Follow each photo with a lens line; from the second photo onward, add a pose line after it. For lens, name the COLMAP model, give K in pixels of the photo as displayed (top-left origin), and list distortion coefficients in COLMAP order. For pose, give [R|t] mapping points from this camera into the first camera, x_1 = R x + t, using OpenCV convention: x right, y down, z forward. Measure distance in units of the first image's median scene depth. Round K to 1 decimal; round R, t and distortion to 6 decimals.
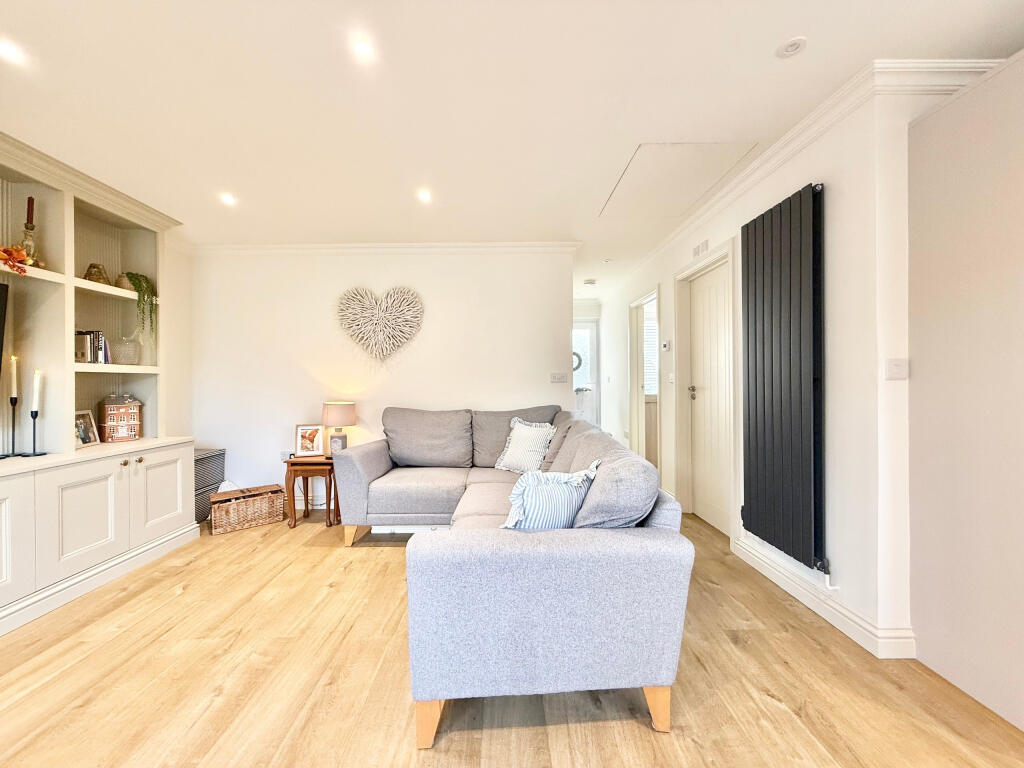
lens RADIAL K [[407.4, 0, 508.2], [0, 407.4, 383.3], [0, 0, 1]] dist [-0.000022, -0.000264]
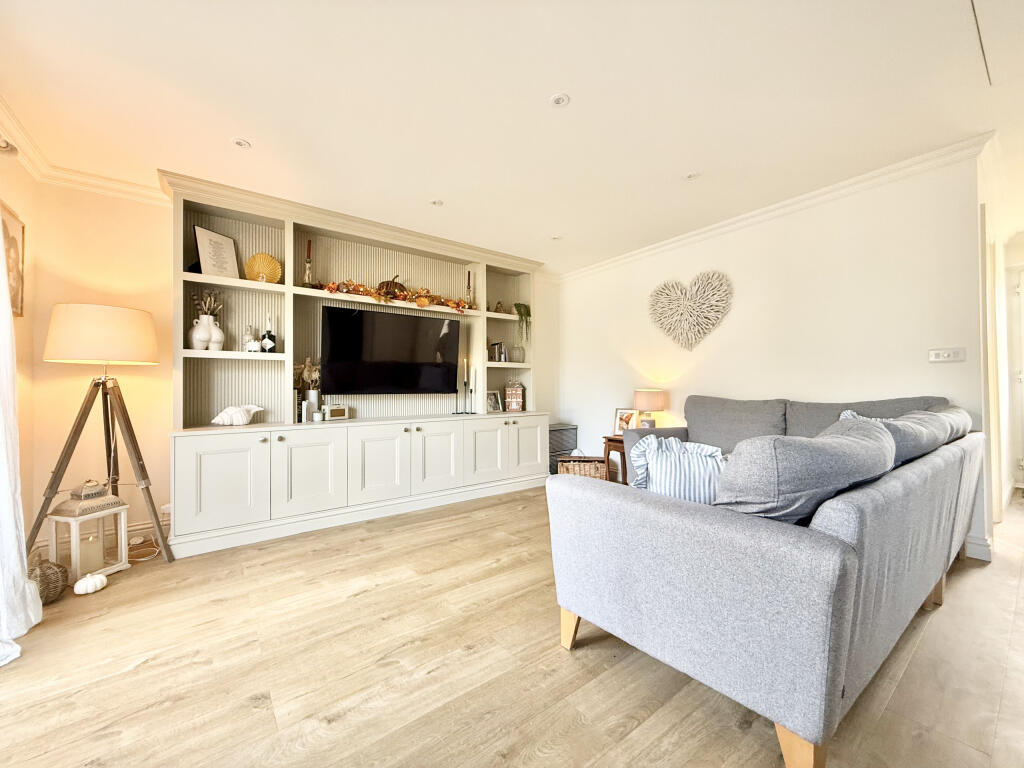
lens RADIAL K [[407.4, 0, 508.2], [0, 407.4, 383.3], [0, 0, 1]] dist [-0.000022, -0.000264]
pose [[0.588624, -0.008211, -0.808365, 0.313543], [0.002682, 0.999963, -0.008204, 0.046534], [0.808402, 0.002661, 0.588624, 0.058371]]
